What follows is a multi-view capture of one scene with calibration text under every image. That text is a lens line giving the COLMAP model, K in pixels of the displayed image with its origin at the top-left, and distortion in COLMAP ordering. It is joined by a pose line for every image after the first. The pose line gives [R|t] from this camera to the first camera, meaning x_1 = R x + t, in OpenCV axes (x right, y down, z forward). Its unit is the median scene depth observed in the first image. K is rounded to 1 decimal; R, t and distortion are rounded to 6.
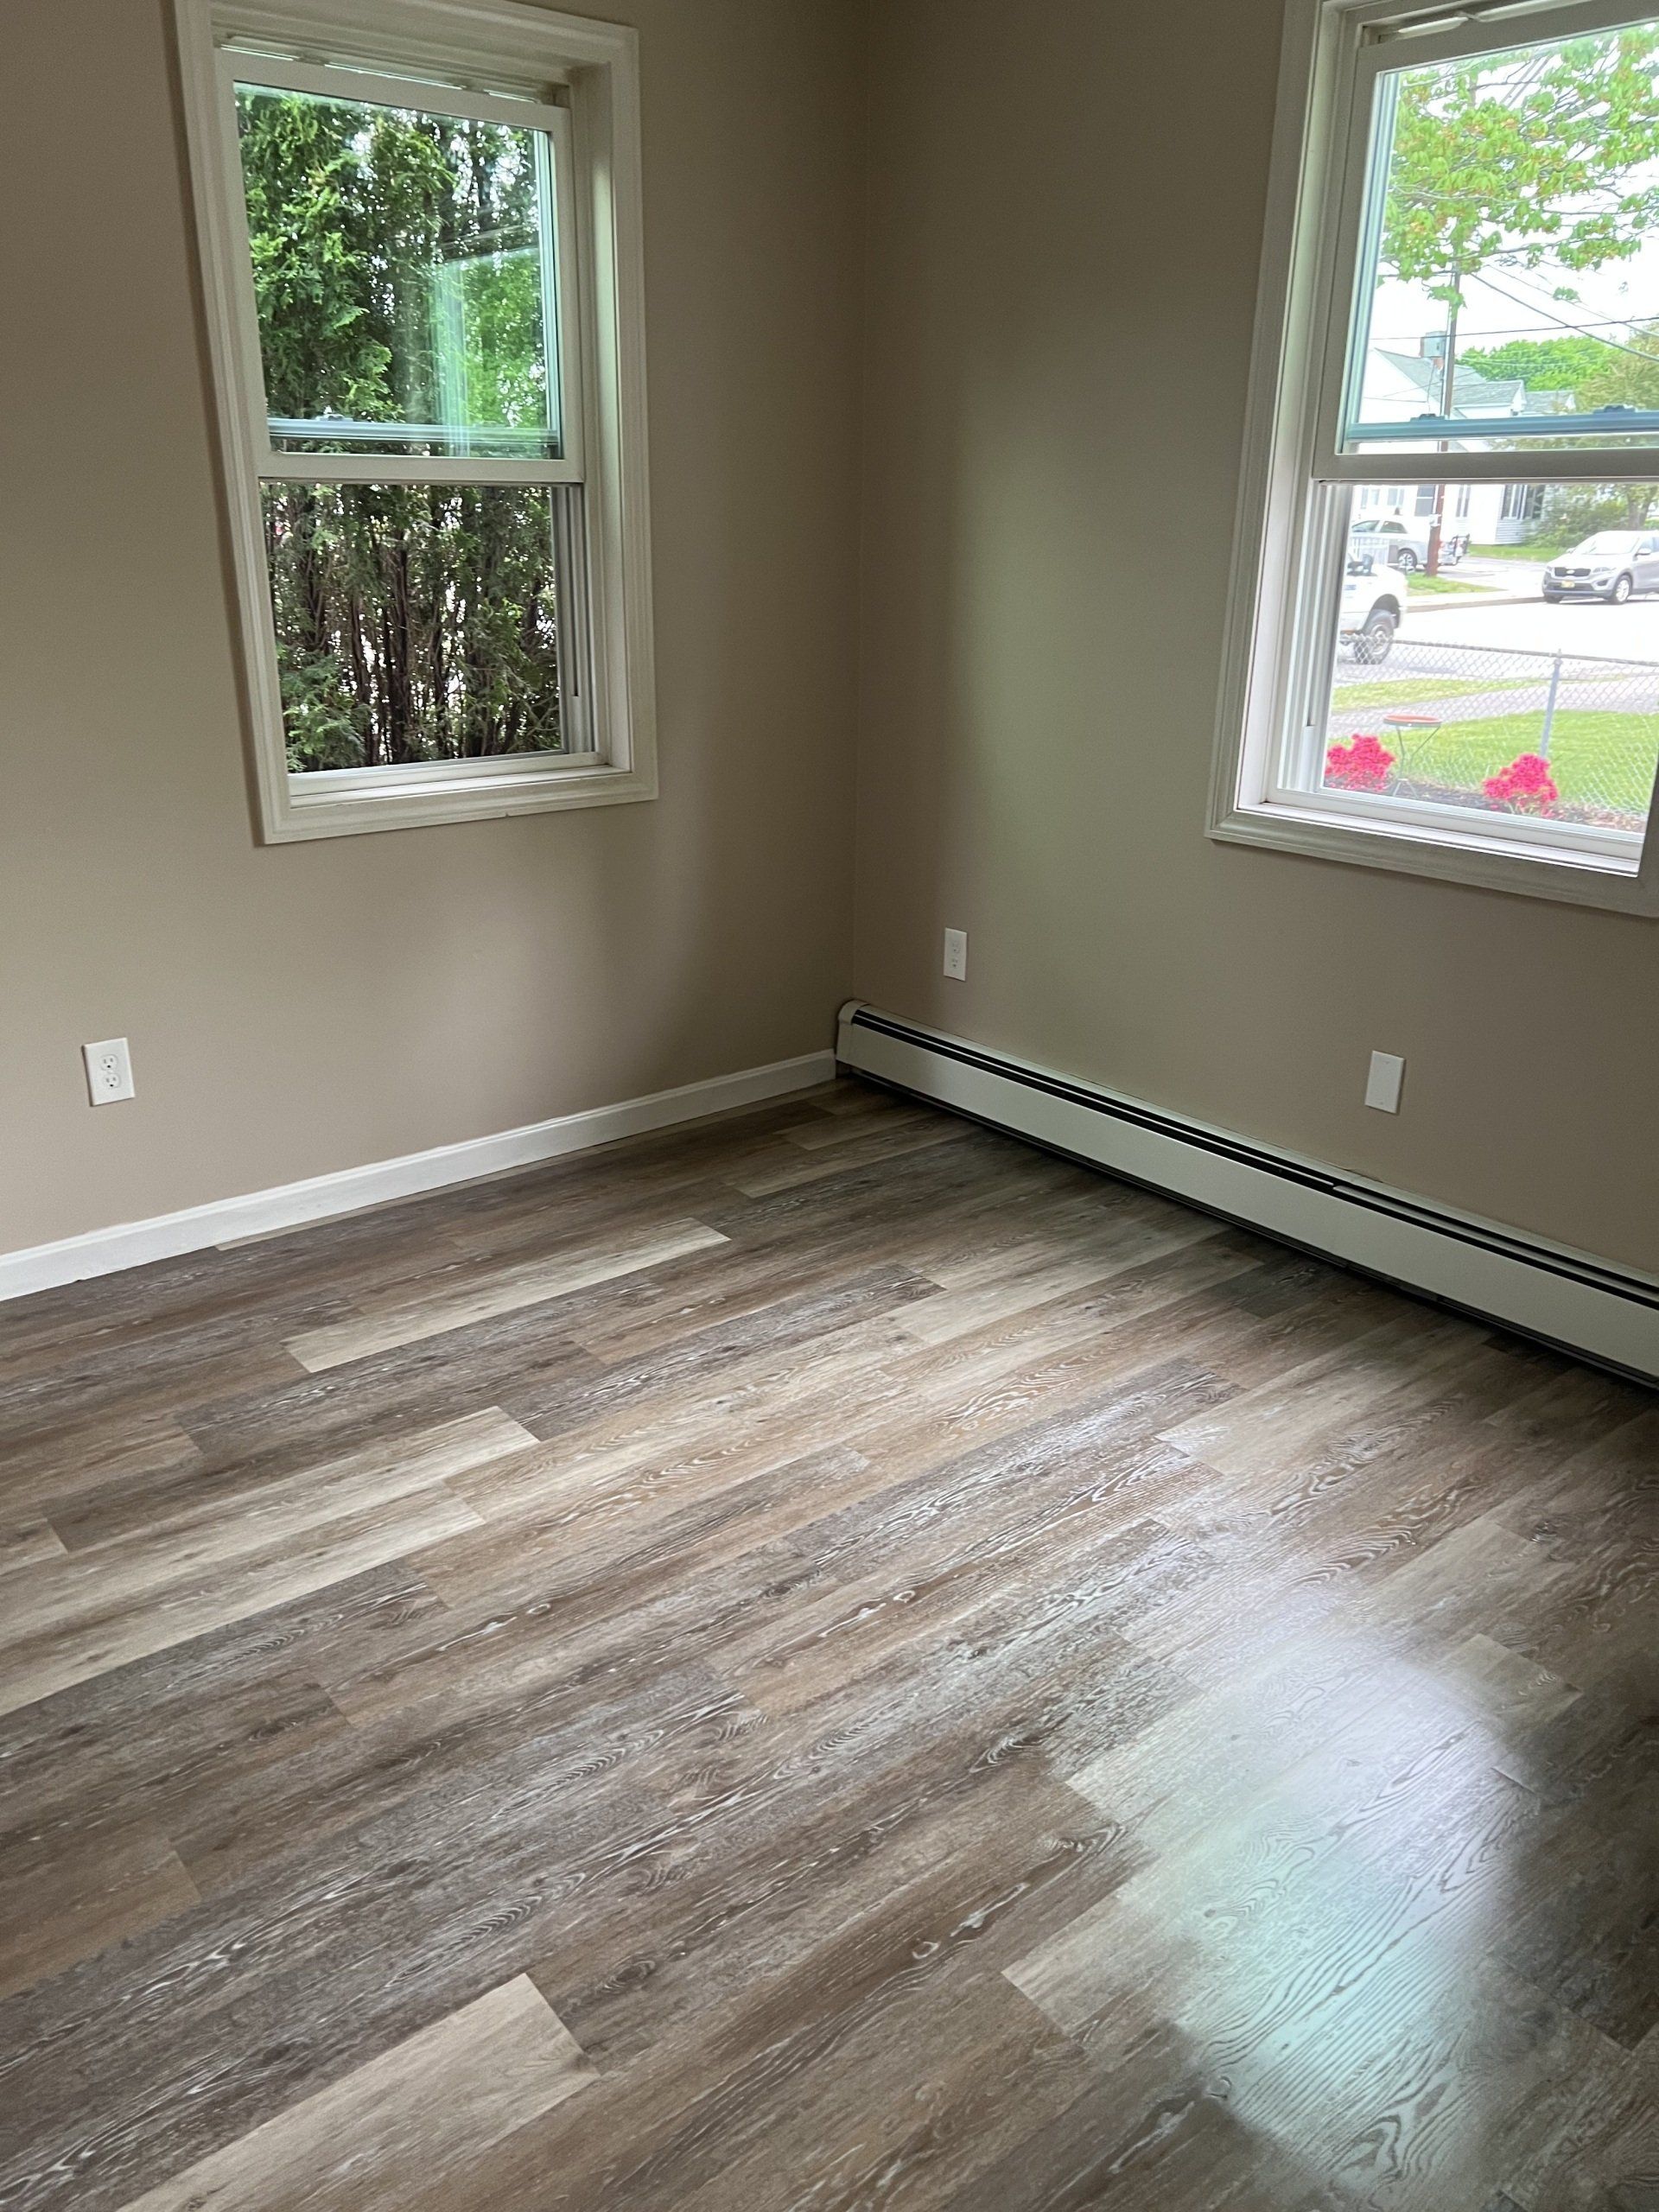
lens RADIAL K [[1652.6, 0, 829.5], [0, 1652.6, 1106.0], [0, 0, 1]] dist [0.055546, -0.062042]
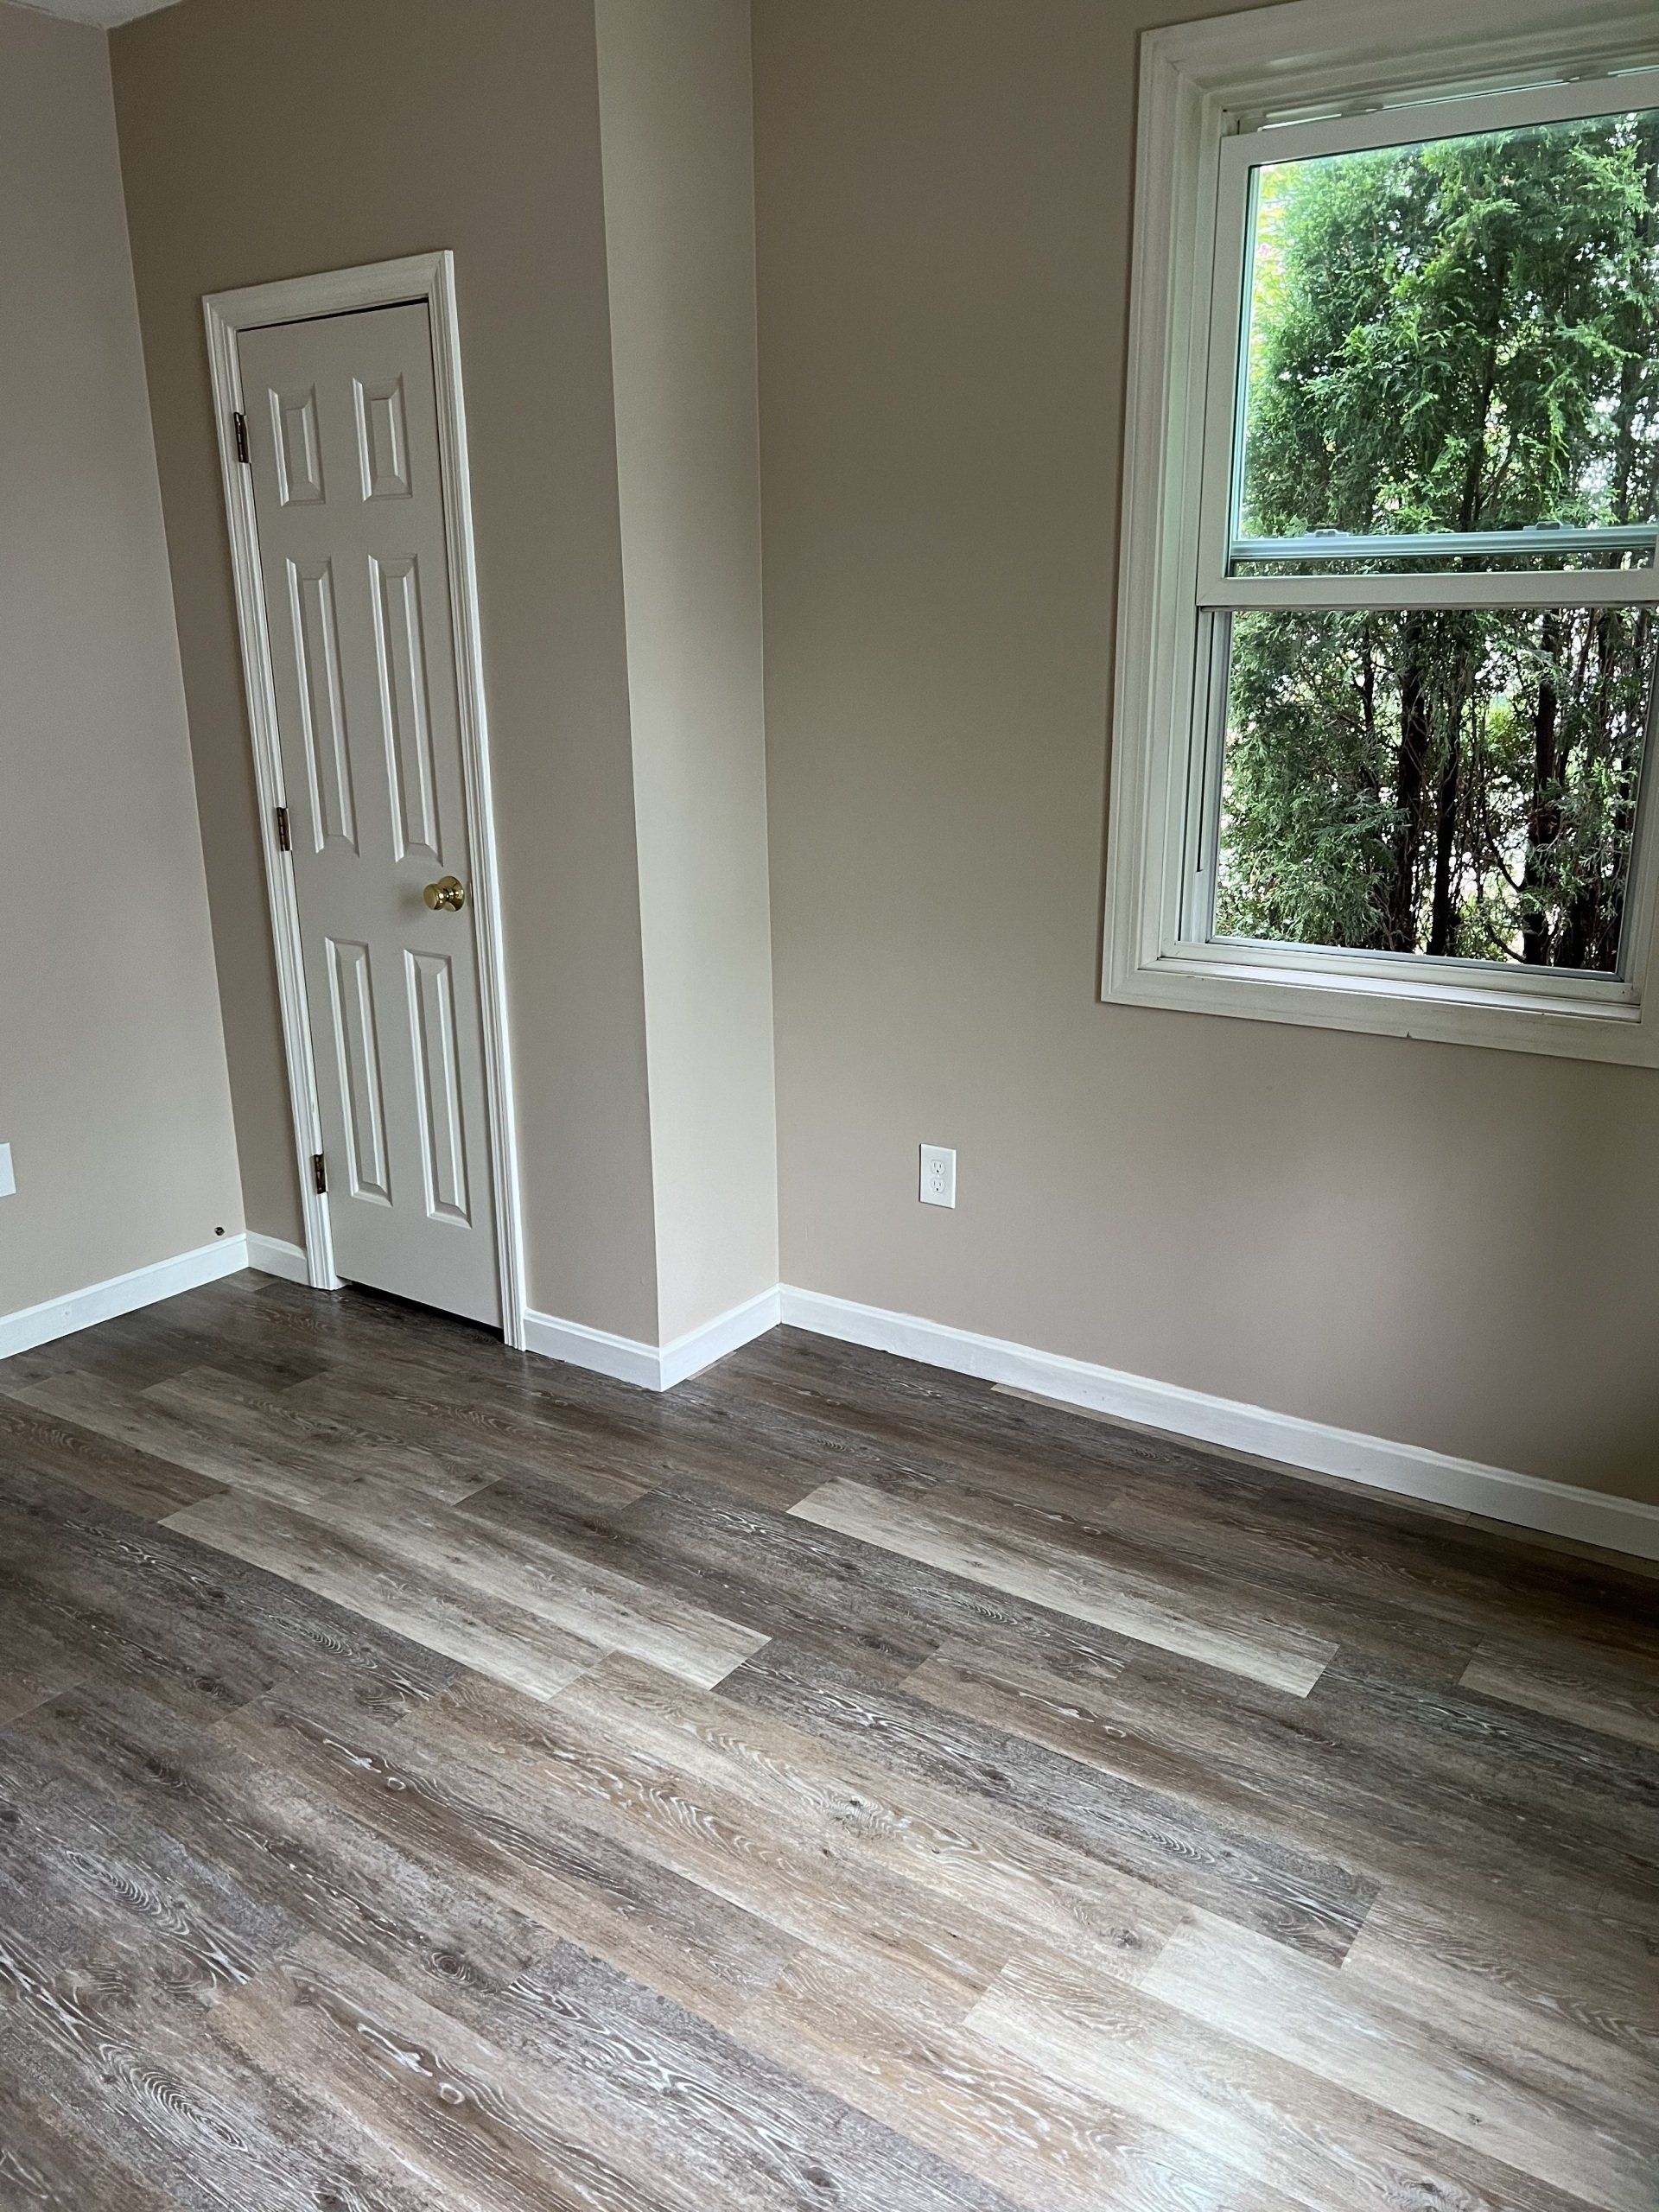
lens RADIAL K [[1652.6, 0, 829.5], [0, 1652.6, 1106.0], [0, 0, 1]] dist [0.055546, -0.062042]
pose [[0.289454, 0.265888, -0.919522, 0.568149], [-0.313919, 0.933883, 0.171223, -0.255503], [0.904252, 0.239094, 0.353783, 0.666991]]
